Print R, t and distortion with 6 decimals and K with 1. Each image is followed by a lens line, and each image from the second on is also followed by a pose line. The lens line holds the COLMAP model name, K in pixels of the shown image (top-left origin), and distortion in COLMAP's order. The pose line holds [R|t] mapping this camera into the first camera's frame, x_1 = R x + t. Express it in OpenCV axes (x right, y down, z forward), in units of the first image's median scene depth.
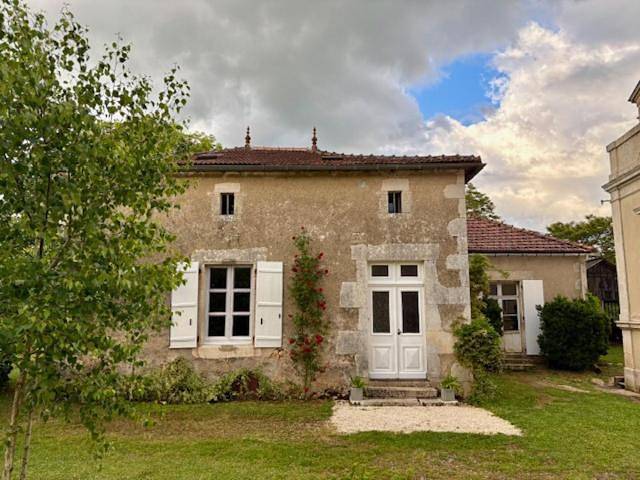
lens RADIAL K [[471.3, 0, 325.1], [0, 471.3, 240.8], [0, 0, 1]] dist [0.083770, -0.000810]
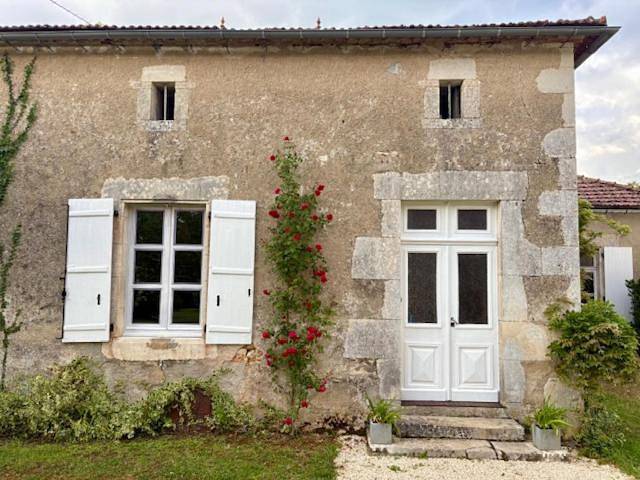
lens RADIAL K [[499.0, 0, 320.0], [0, 499.0, 240.0], [0, 0, 1]] dist [0.011788, 0.000009]
pose [[0.999351, 0.013325, -0.033453, 0.011044], [-0.011343, 0.998208, 0.058761, 0.056615], [0.034176, -0.058343, 0.997711, 0.384785]]
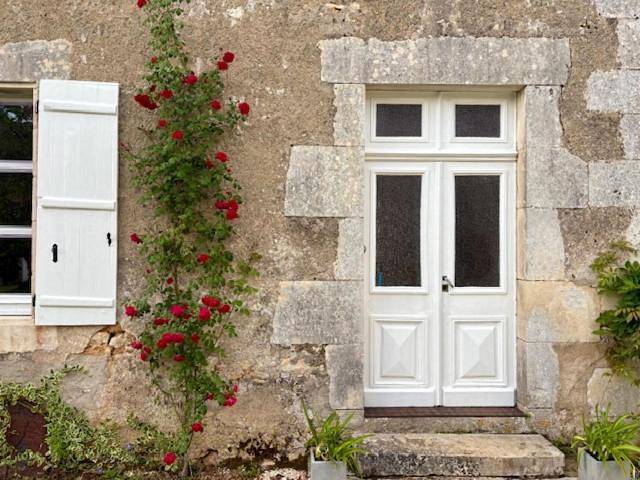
lens RADIAL K [[518.0, 0, 320.0], [0, 518.0, 240.0], [0, 0, 1]] dist [-0.006418, -0.001286]
pose [[0.999315, 0.007130, 0.036316, 0.042899], [-0.011956, 0.990848, 0.134450, 0.105924], [-0.035025, -0.134792, 0.990255, 0.610582]]
